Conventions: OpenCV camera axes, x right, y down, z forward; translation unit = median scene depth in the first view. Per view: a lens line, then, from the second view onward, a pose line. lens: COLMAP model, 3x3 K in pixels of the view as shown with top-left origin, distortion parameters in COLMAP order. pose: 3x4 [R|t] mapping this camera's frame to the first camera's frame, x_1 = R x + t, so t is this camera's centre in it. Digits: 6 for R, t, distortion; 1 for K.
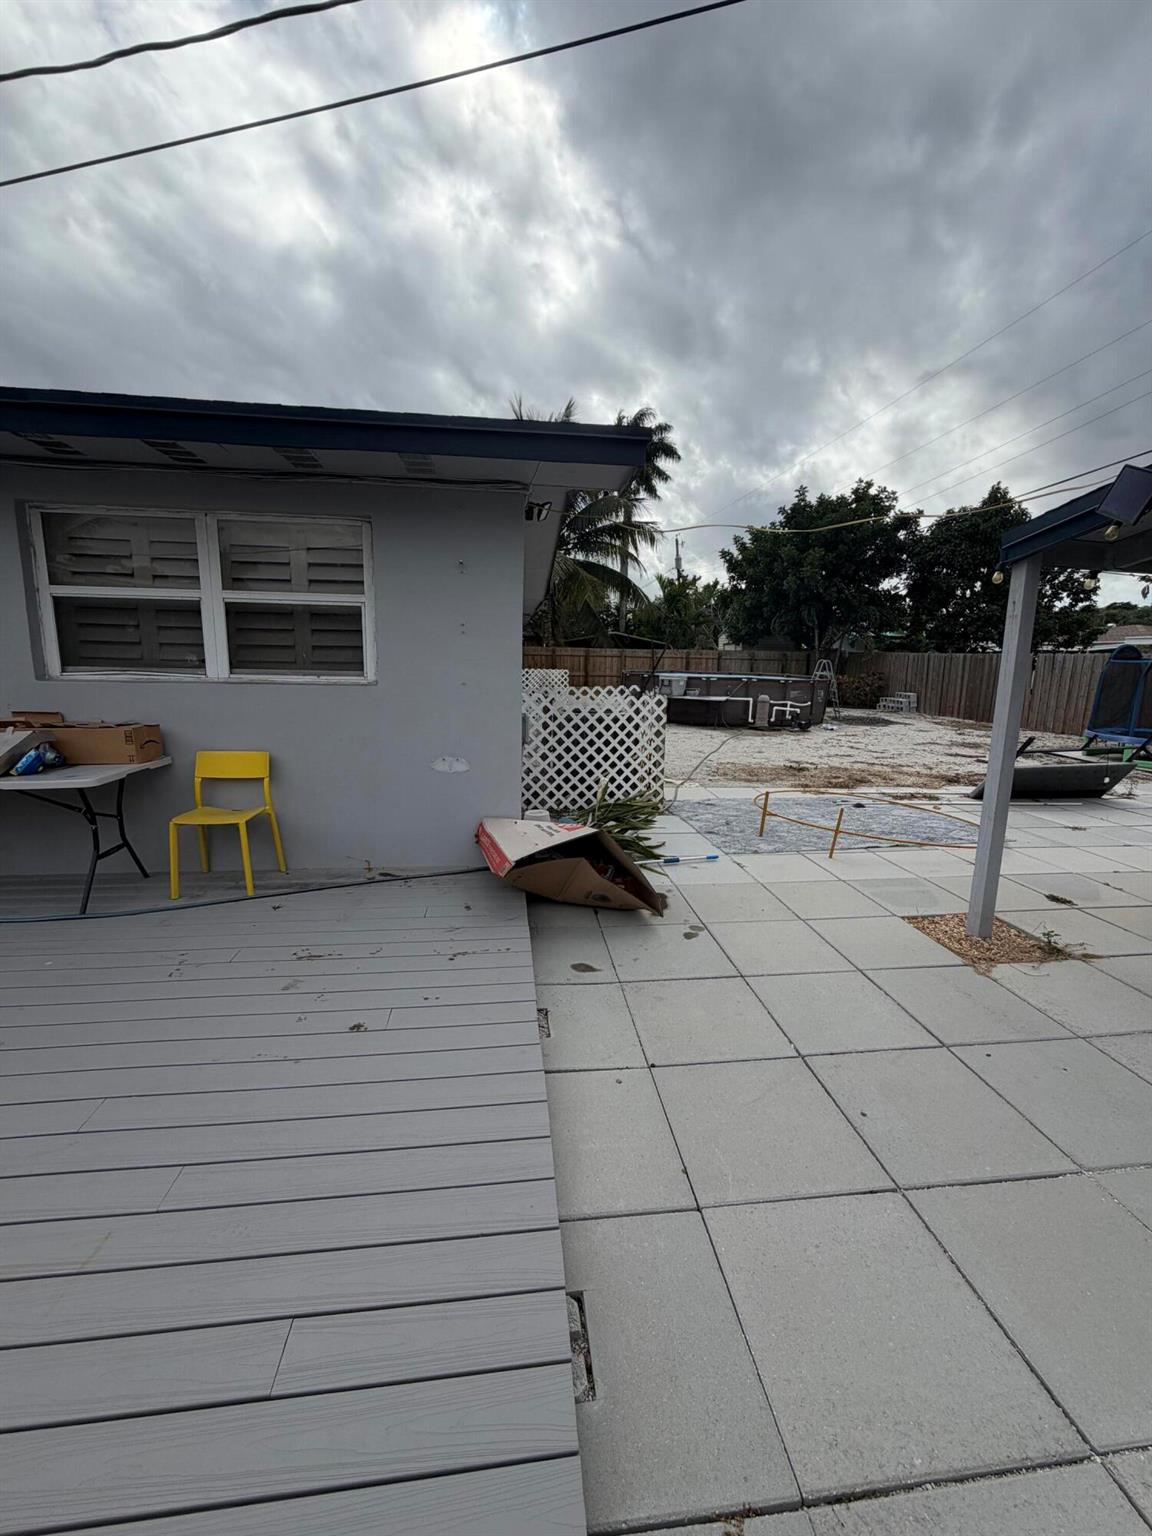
lens RADIAL K [[610.8, 0, 575.5], [0, 610.8, 760.3], [0, 0, 1]] dist [-0.001914, 0.000757]
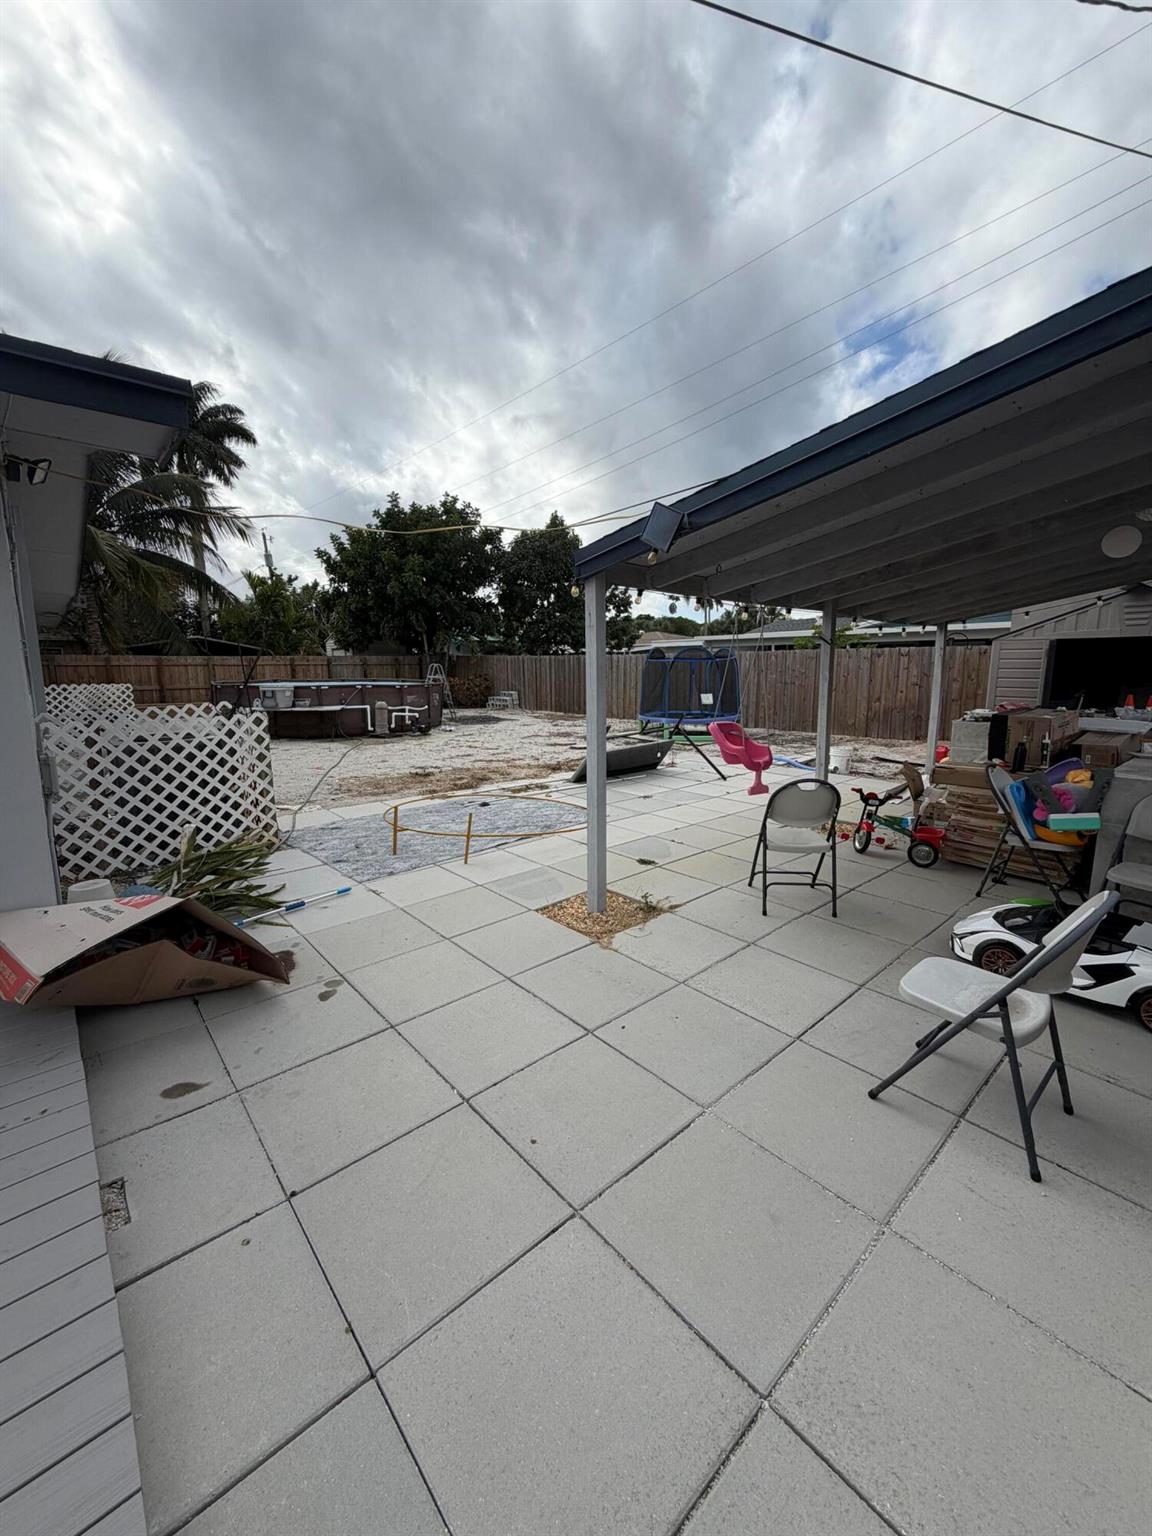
lens RADIAL K [[610.8, 0, 577.0], [0, 610.8, 760.3], [0, 0, 1]] dist [-0.001914, 0.000757]
pose [[0.820567, -0.111577, 0.560553, 0.019505], [0.115116, 0.992925, 0.029126, -0.014063], [-0.559837, 0.040629, 0.827606, 0.049223]]
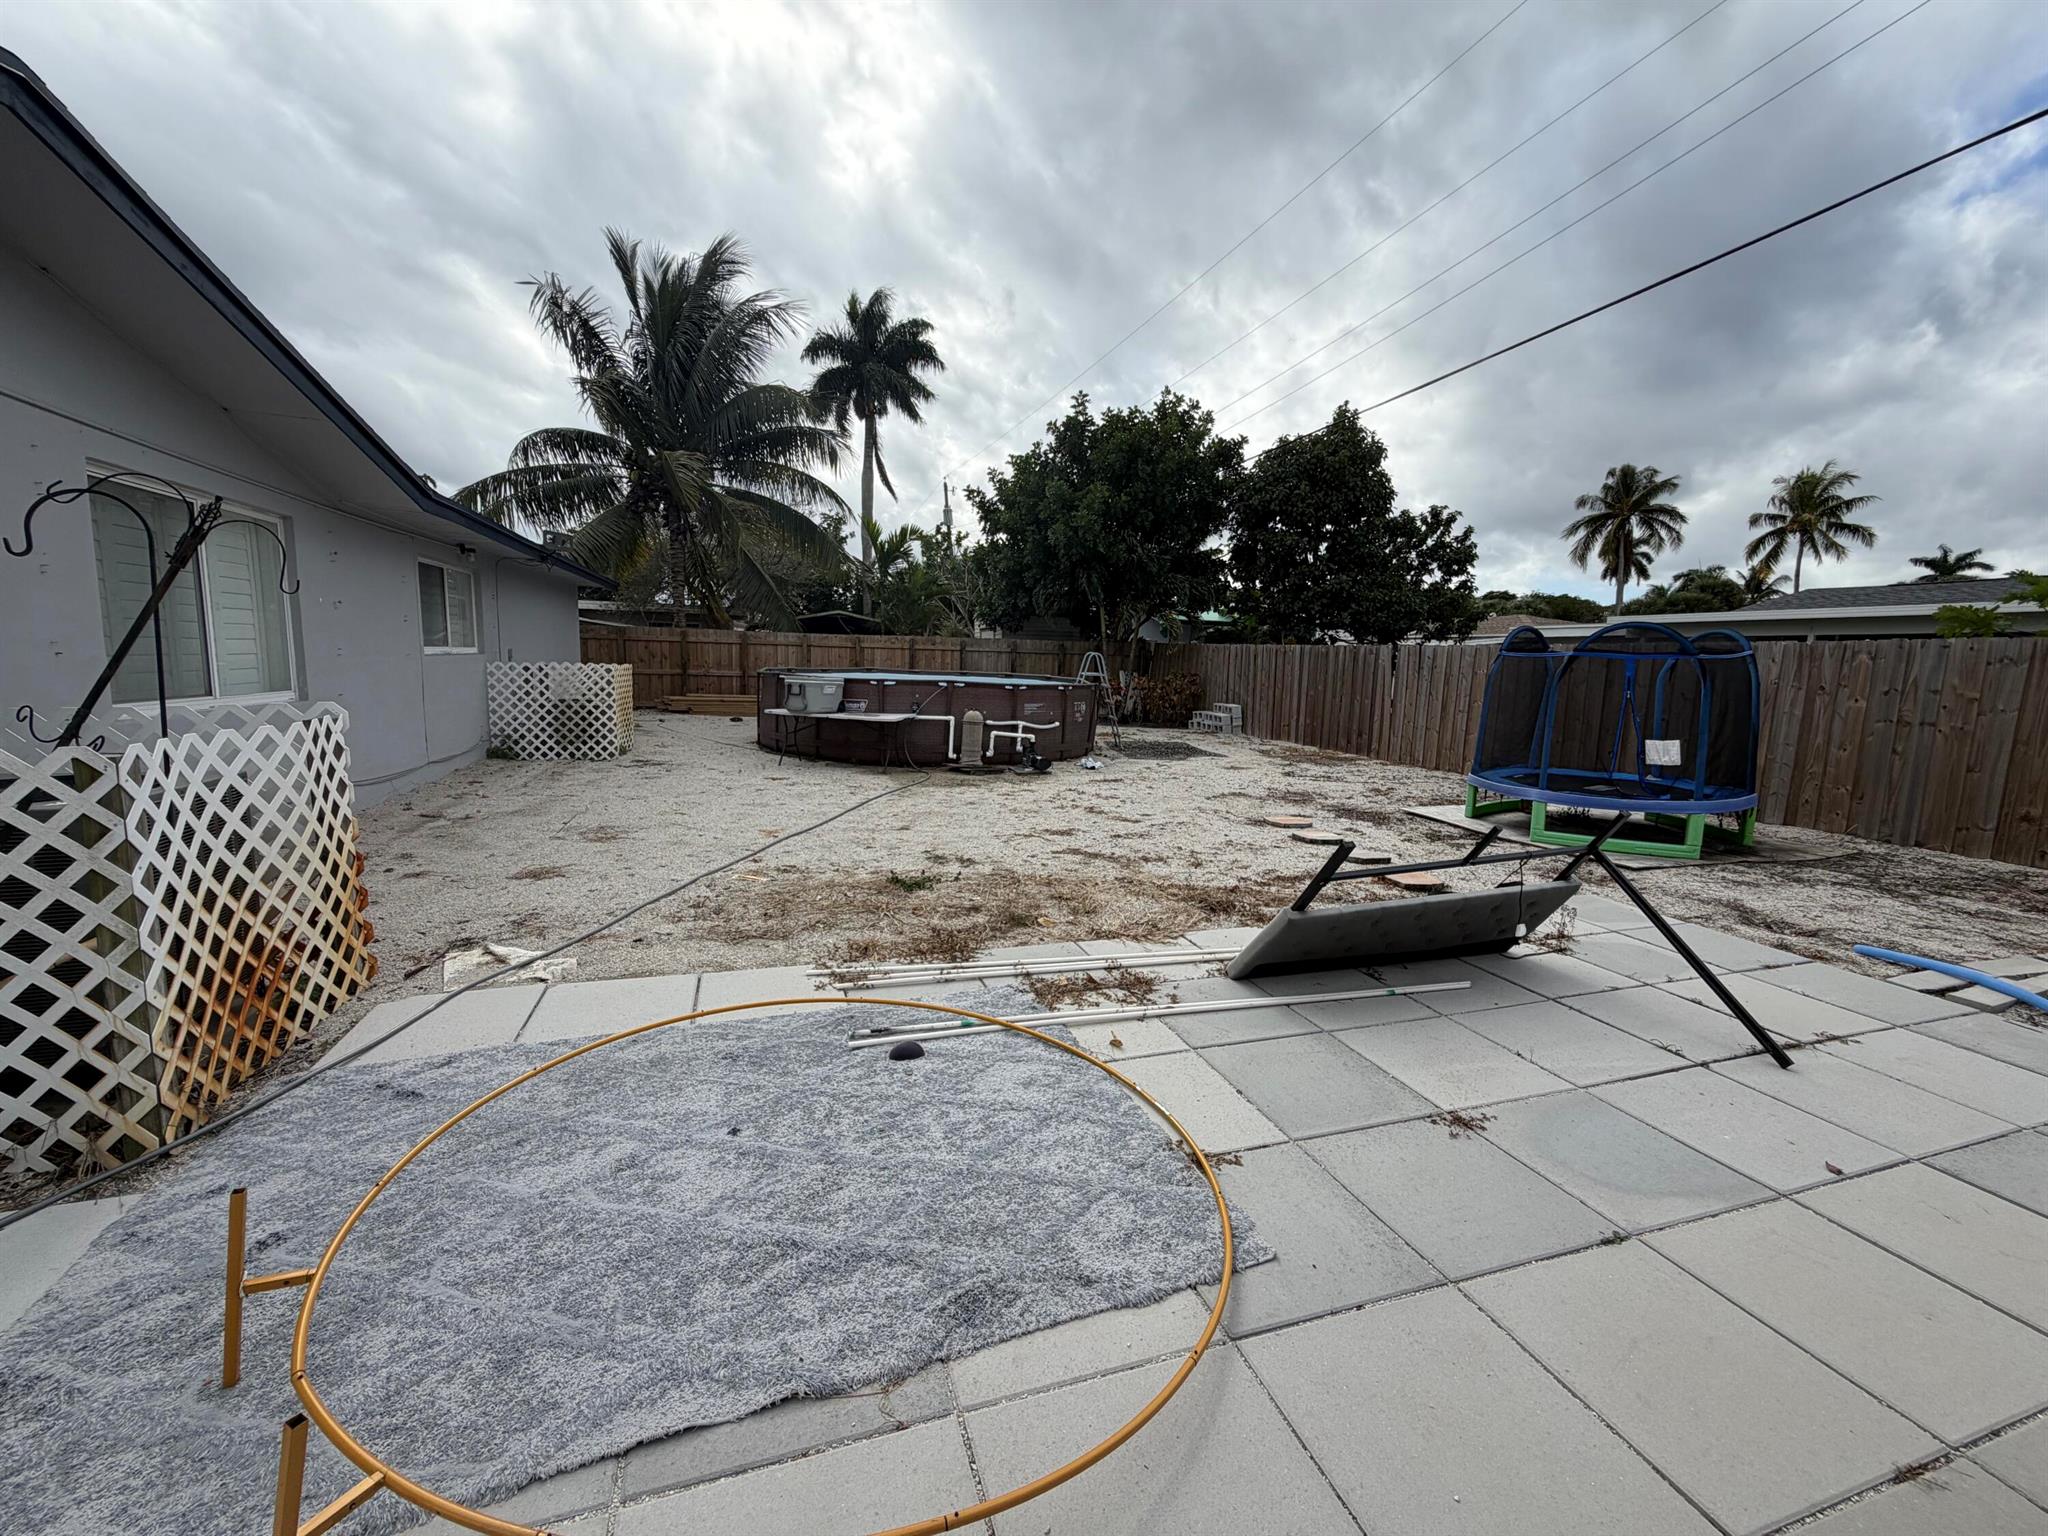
lens RADIAL K [[814.4, 0, 1015.4], [0, 814.4, 772.6], [0, 0, 1]] dist [-0.001914, 0.000757]
pose [[0.981672, -0.018331, 0.189695, 0.470077], [0.022327, 0.999571, -0.018949, -0.078297], [-0.189266, 0.022837, 0.981660, 0.569901]]
